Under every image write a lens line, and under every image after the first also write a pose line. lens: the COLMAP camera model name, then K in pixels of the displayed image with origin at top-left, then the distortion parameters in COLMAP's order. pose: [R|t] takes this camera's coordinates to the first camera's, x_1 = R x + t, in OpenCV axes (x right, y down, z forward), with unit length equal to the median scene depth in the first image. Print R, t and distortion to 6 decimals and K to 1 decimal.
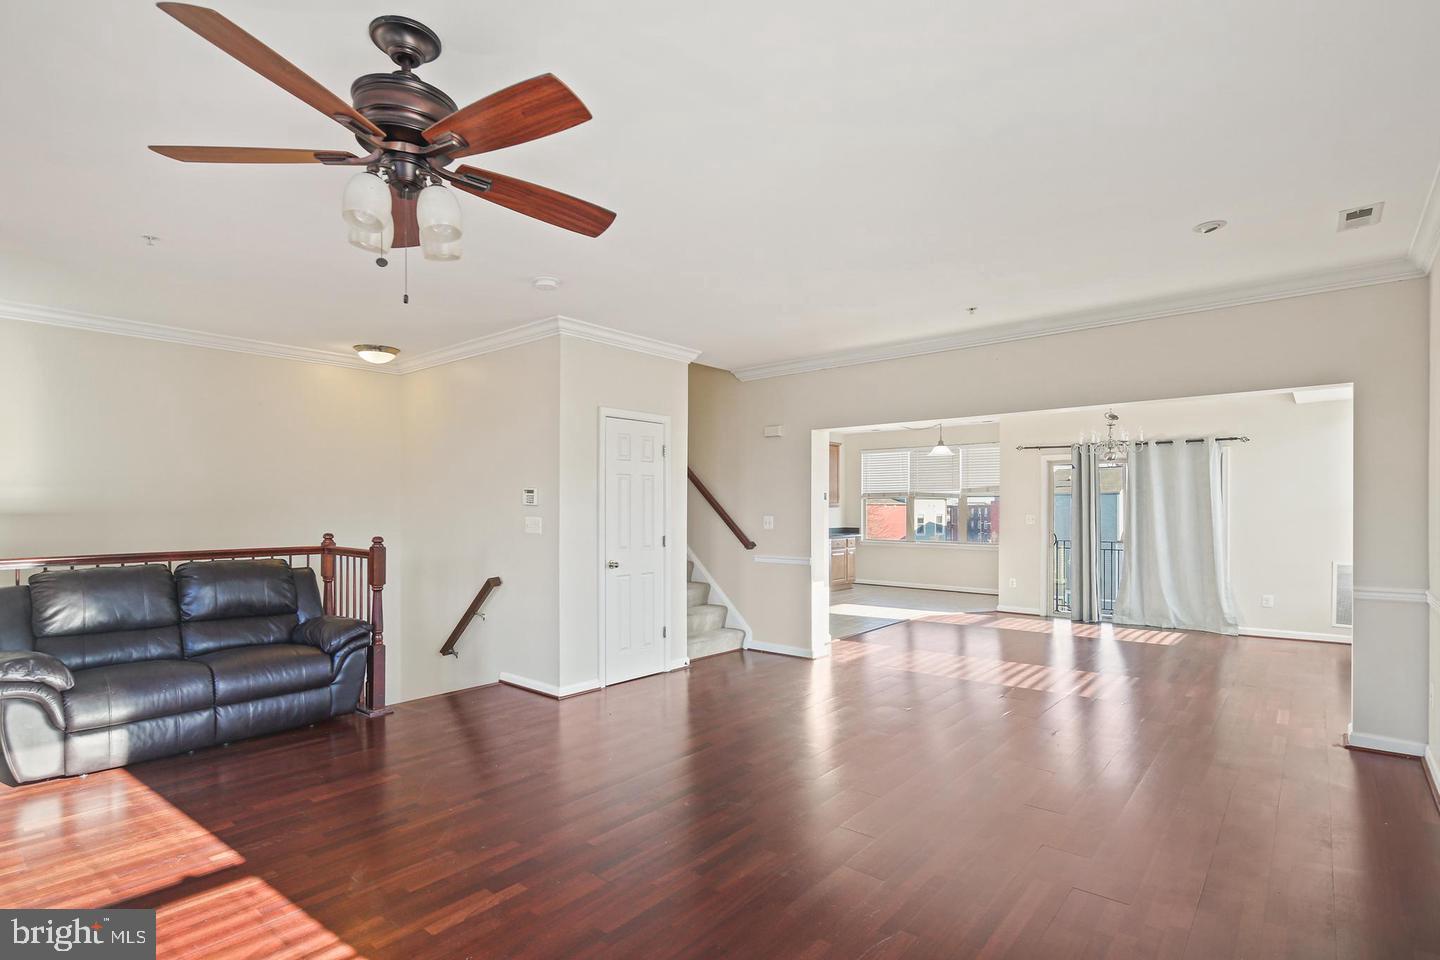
lens RADIAL K [[700.7, 0, 724.7], [0, 700.7, 511.2], [0, 0, 1]] dist [0.006656, -0.004957]
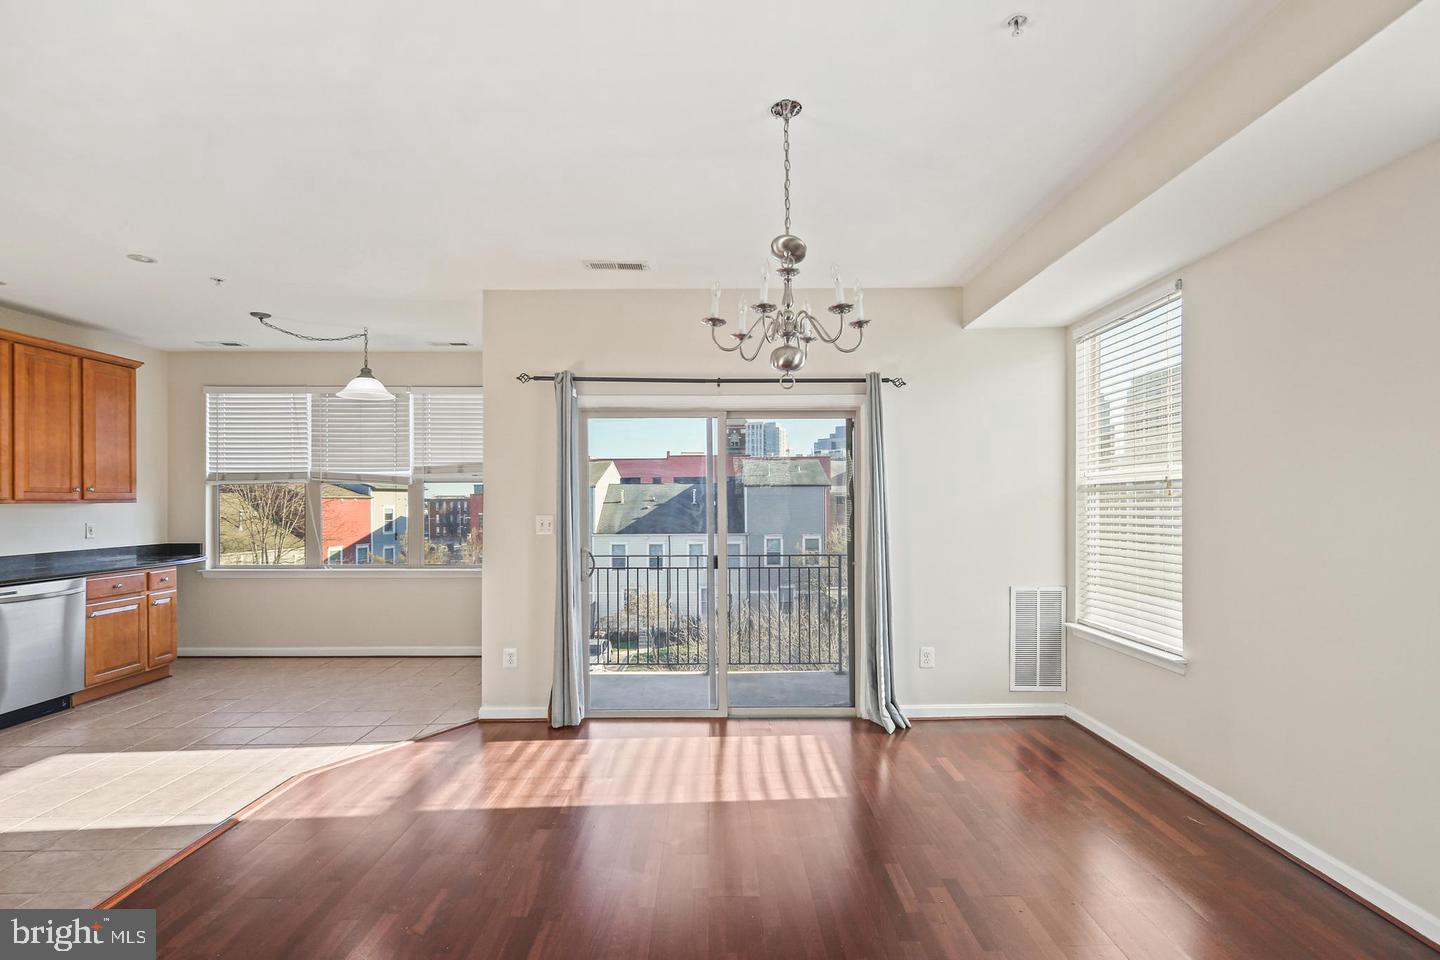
lens RADIAL K [[700.7, 0, 720.8], [0, 700.7, 499.4], [0, 0, 1]] dist [0.006656, -0.004957]
pose [[0.761490, -0.002185, 0.648173, 0.318293], [0.006922, 0.999965, -0.004761, -0.005005], [-0.648139, 0.008113, 0.761479, 0.821804]]
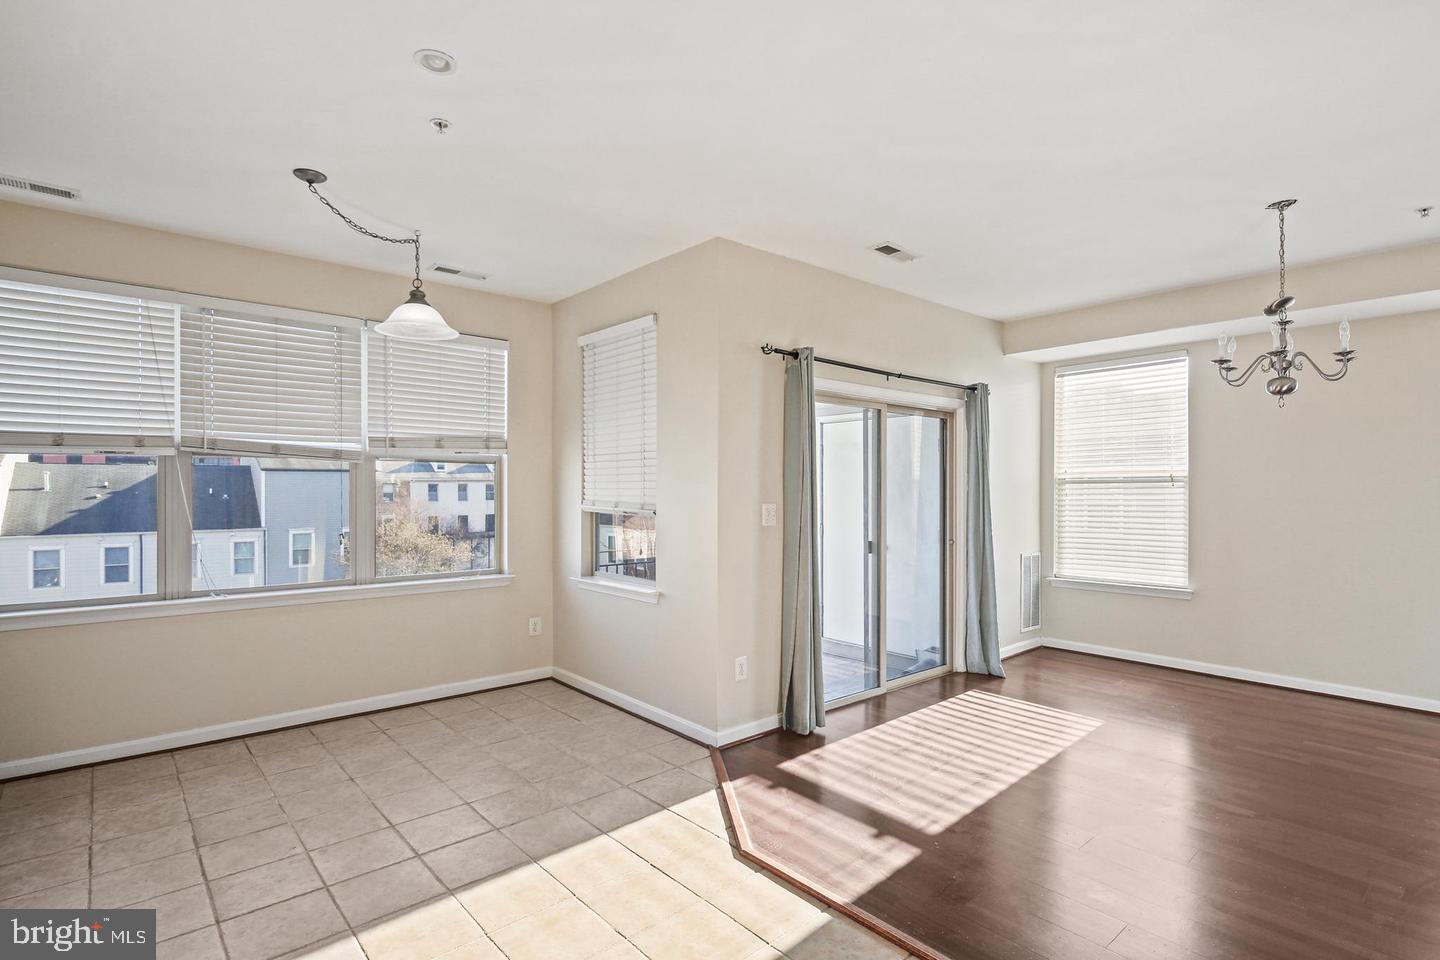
lens RADIAL K [[700.7, 0, 719.2], [0, 700.7, 488.8], [0, 0, 1]] dist [0.006656, -0.004957]
pose [[0.162238, -0.001005, 0.986751, -0.005741], [0.003074, 0.999995, 0.000513, -0.007675], [-0.986747, 0.002950, 0.162241, 1.443693]]
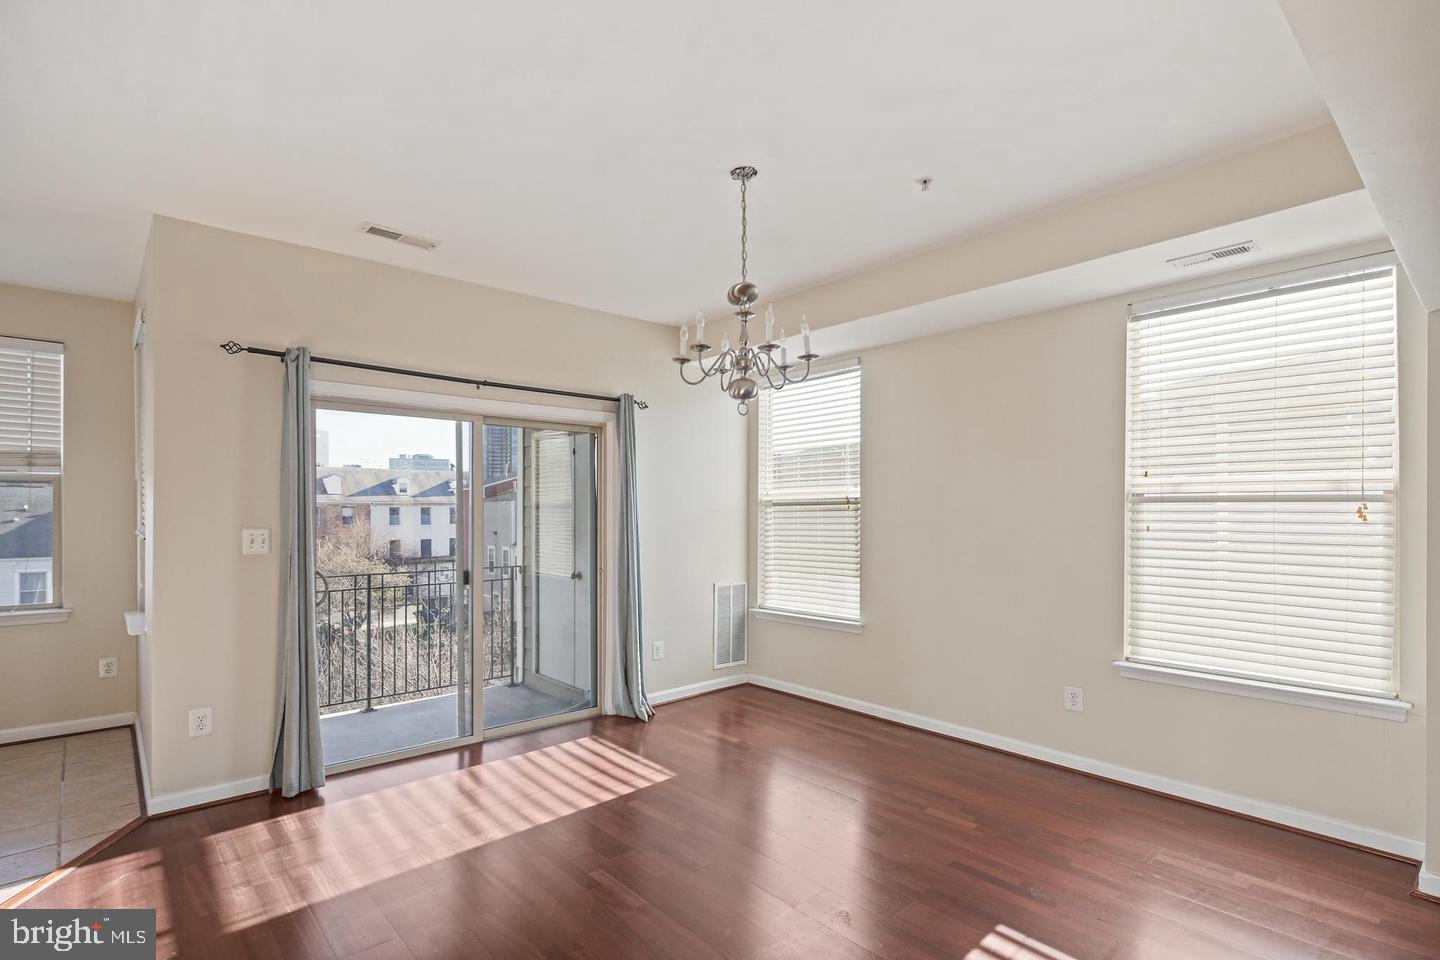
lens RADIAL K [[700.7, 0, 721.7], [0, 700.7, 514.6], [0, 0, 1]] dist [0.006656, -0.004957]
pose [[0.145718, -0.004286, 0.989317, 0.147008], [0.003350, 0.999987, 0.003839, -0.005547], [-0.989321, 0.002755, 0.145730, 1.047451]]
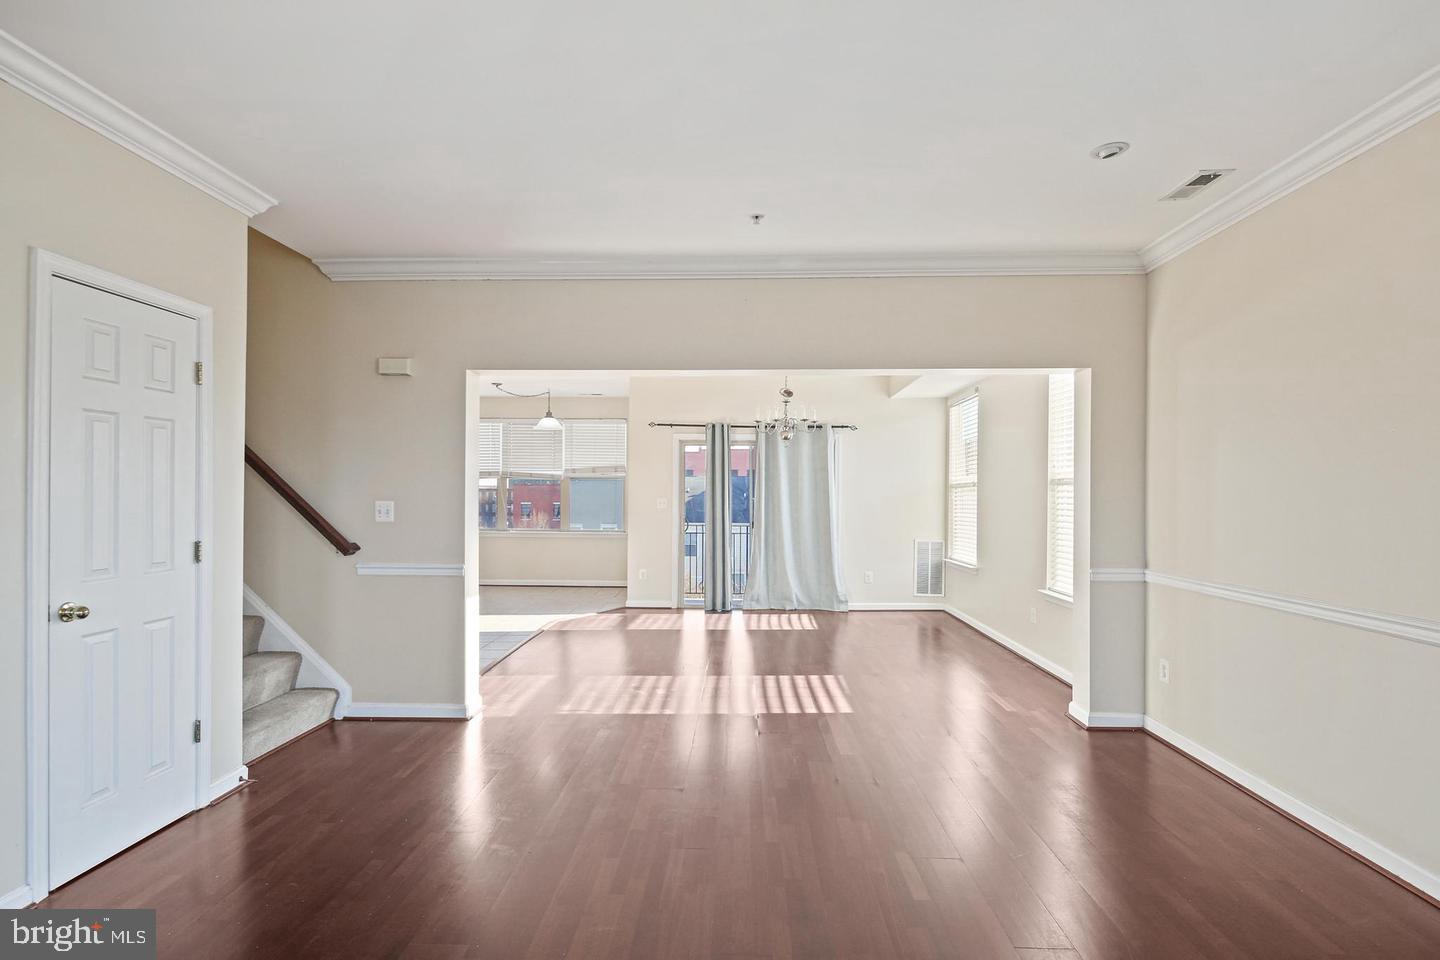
lens RADIAL K [[700.7, 0, 720.3], [0, 700.7, 491.2], [0, 0, 1]] dist [0.006656, -0.004957]
pose [[0.786290, 0.005256, 0.617835, -0.099870], [-0.002255, 0.999982, -0.005637, 0.001082], [-0.617854, 0.003039, 0.786287, 0.357190]]
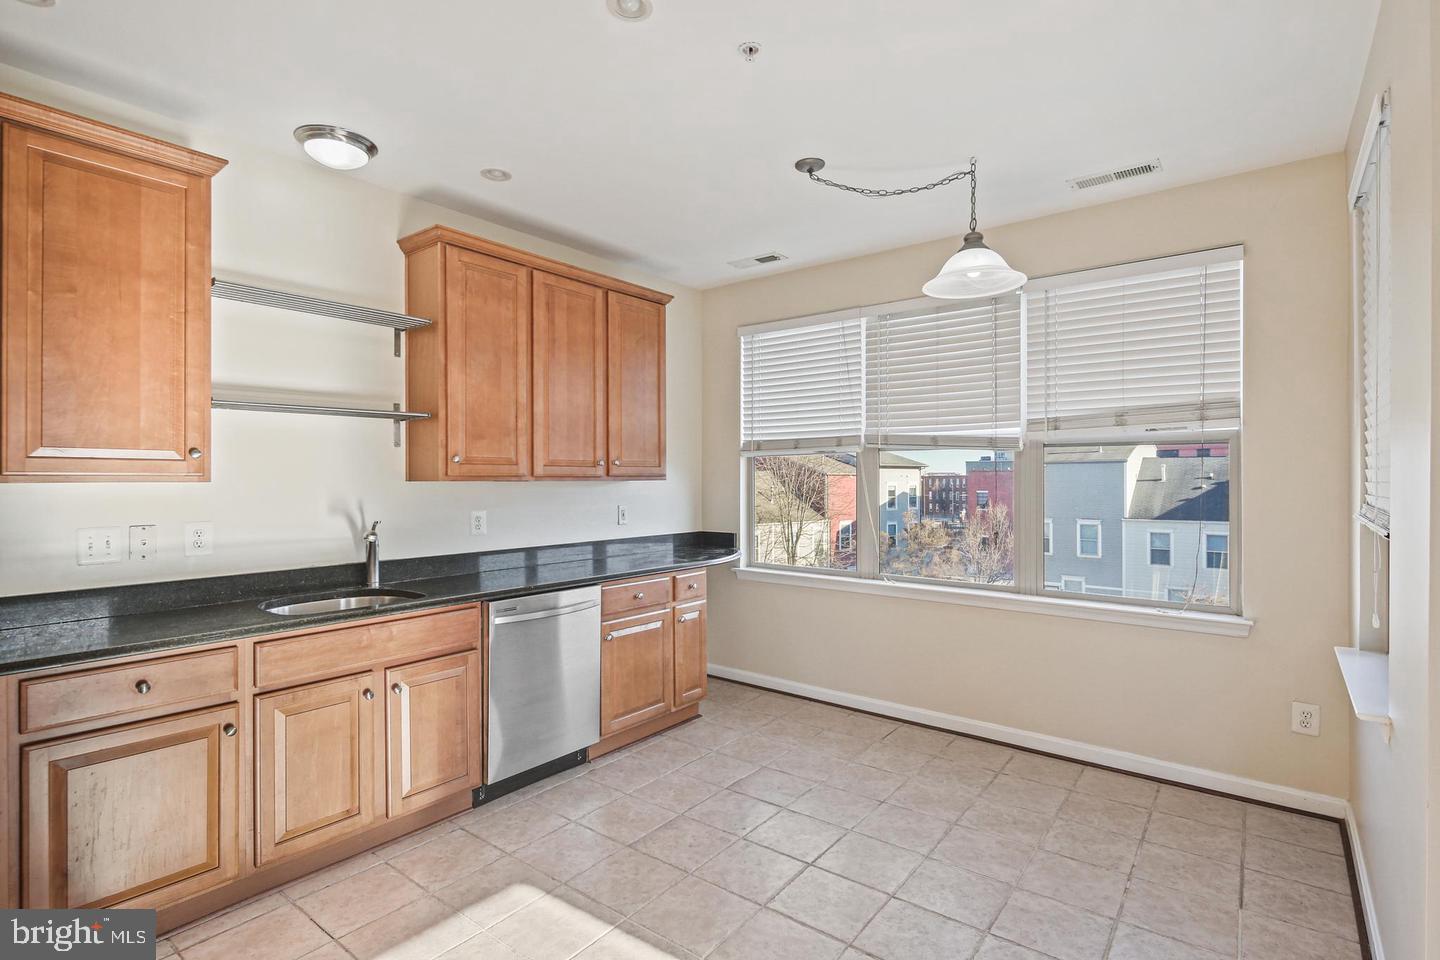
lens RADIAL K [[700.7, 0, 718.6], [0, 700.7, 478.4], [0, 0, 1]] dist [0.006656, -0.004957]
pose [[0.999535, -0.001610, 0.030436, 0.363334], [0.001767, 0.999985, -0.005136, -0.008431], [-0.030427, 0.005187, 0.999524, 1.320403]]
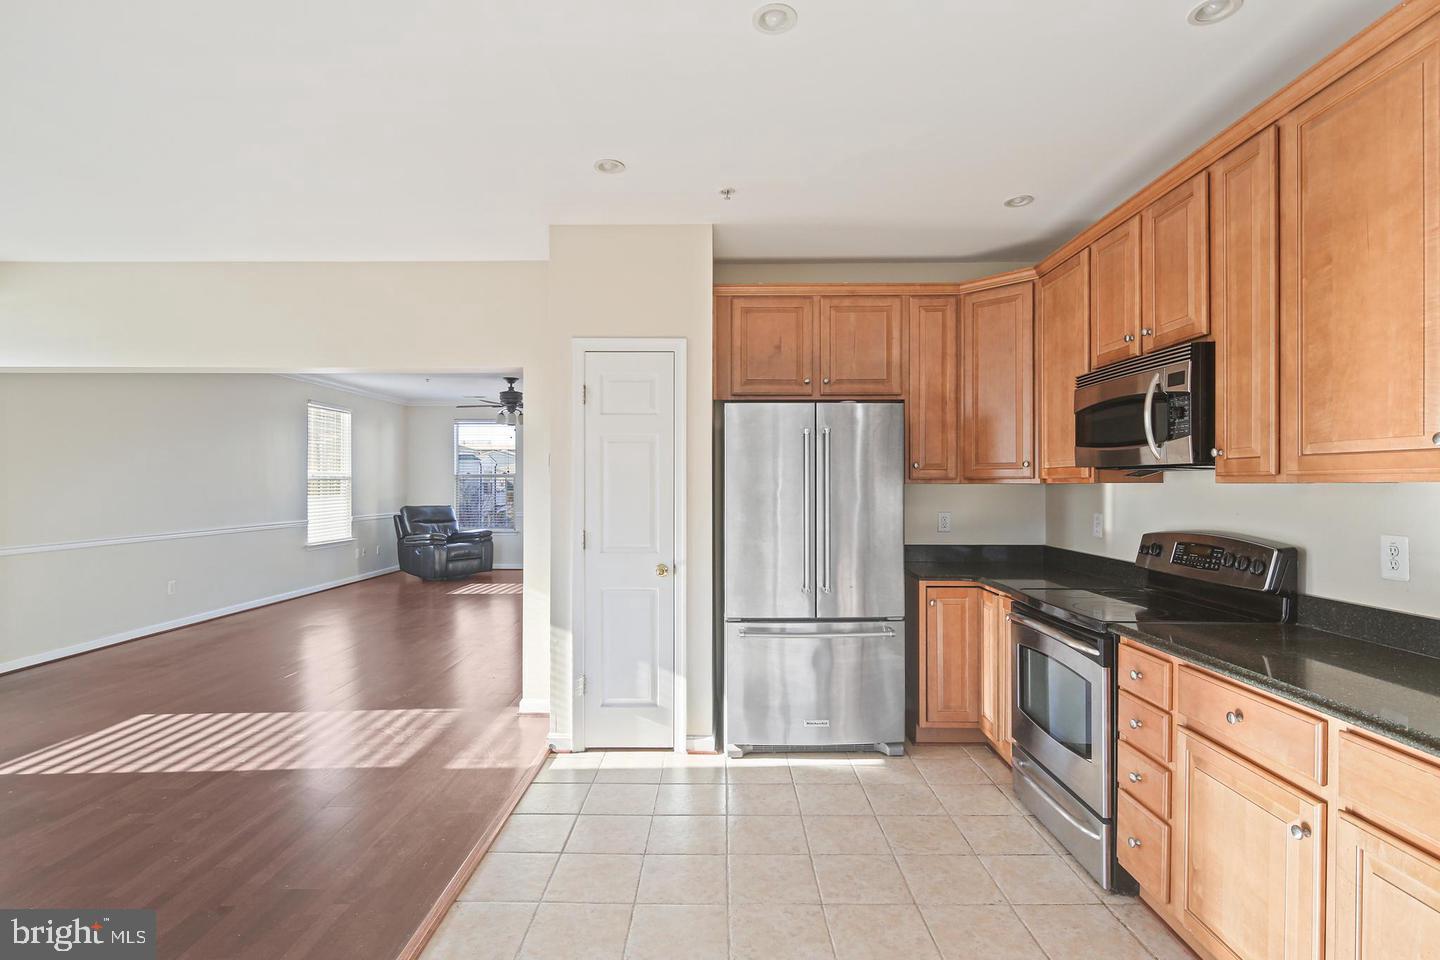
lens RADIAL K [[700.7, 0, 718.0], [0, 700.7, 483.3], [0, 0, 1]] dist [0.006656, -0.004957]
pose [[-0.772702, -0.001493, -0.634767, 0.450081], [-0.003750, 0.999991, 0.002213, -0.007986], [0.634758, 0.004090, -0.772700, 1.757766]]
